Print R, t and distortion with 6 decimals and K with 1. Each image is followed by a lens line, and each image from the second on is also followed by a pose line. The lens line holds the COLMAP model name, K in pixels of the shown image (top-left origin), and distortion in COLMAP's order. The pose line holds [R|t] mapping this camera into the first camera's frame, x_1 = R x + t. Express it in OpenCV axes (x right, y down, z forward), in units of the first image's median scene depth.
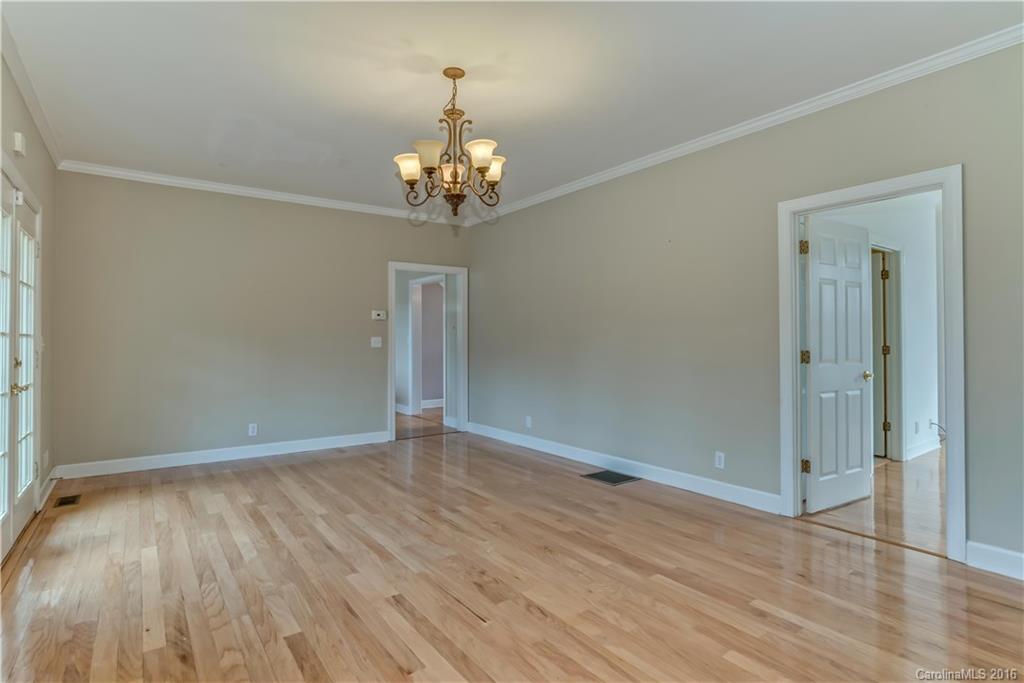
lens RADIAL K [[518.9, 0, 513.6], [0, 518.9, 339.8], [0, 0, 1]] dist [-0.001223, -0.000177]
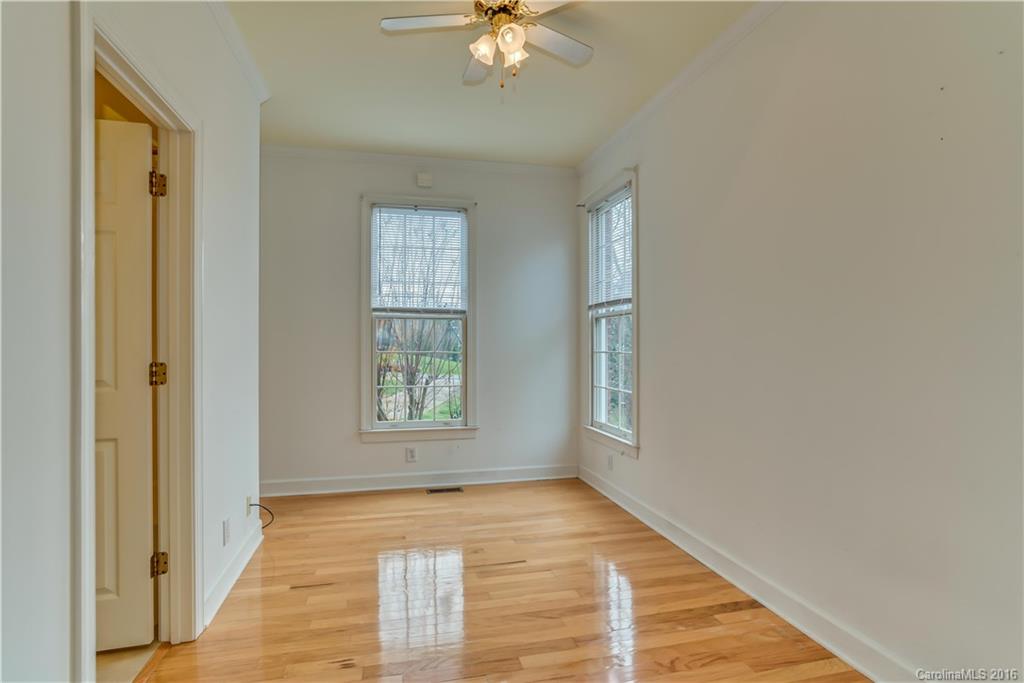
lens RADIAL K [[518.9, 0, 513.7], [0, 518.9, 341.8], [0, 0, 1]] dist [-0.001223, -0.000177]
pose [[0.383357, 0.004311, 0.923590, 0.455305], [-0.007634, 0.999970, -0.001499, -0.005514], [-0.923569, -0.006477, 0.383379, 0.595934]]
